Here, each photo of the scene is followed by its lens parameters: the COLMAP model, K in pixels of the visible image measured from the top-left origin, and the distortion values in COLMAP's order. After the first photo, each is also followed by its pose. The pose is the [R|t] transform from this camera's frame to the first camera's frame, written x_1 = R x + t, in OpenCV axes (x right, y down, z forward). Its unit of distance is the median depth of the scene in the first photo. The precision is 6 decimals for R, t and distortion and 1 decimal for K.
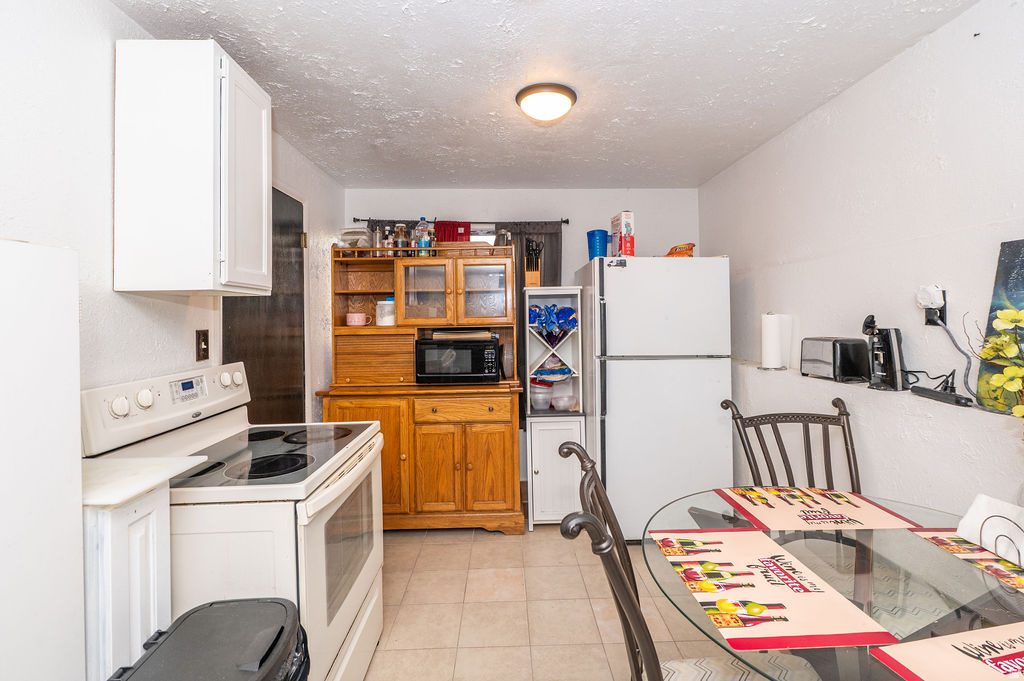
lens RADIAL K [[452.1, 0, 510.6], [0, 452.1, 303.4], [0, 0, 1]] dist [-0.001442, -0.000363]
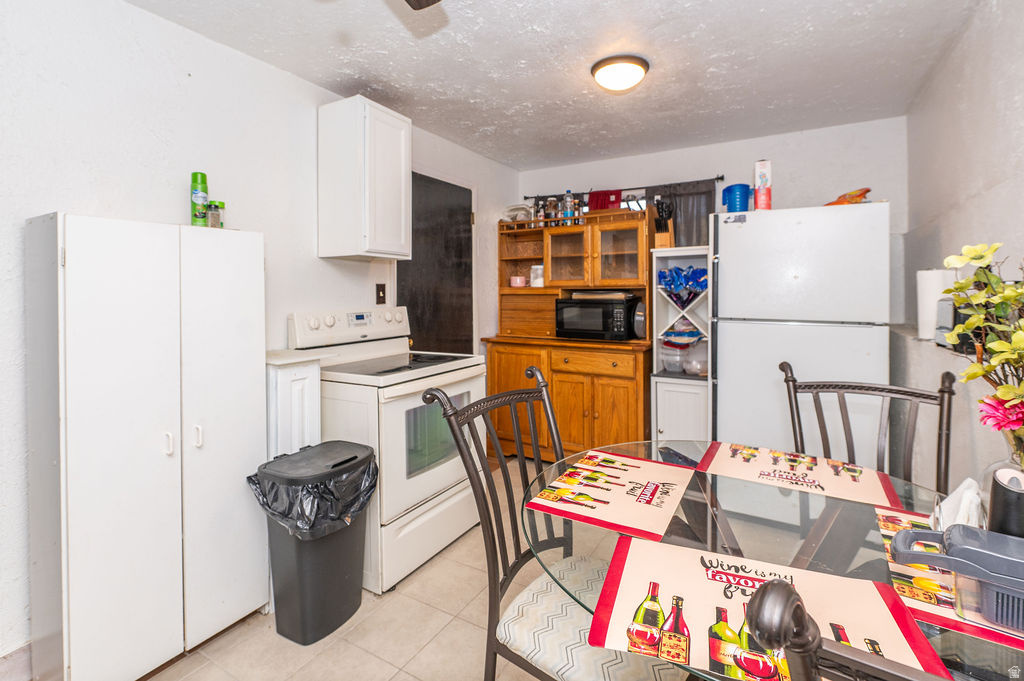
lens RADIAL K [[458.1, 0, 516.4], [0, 458.1, 283.2], [0, 0, 1]] dist [-0.001180, -0.000050]
pose [[0.853836, 0.001067, -0.520541, 0.315273], [0.007095, 0.999881, 0.013688, 0.025179], [0.520494, -0.015381, 0.853727, -0.040277]]
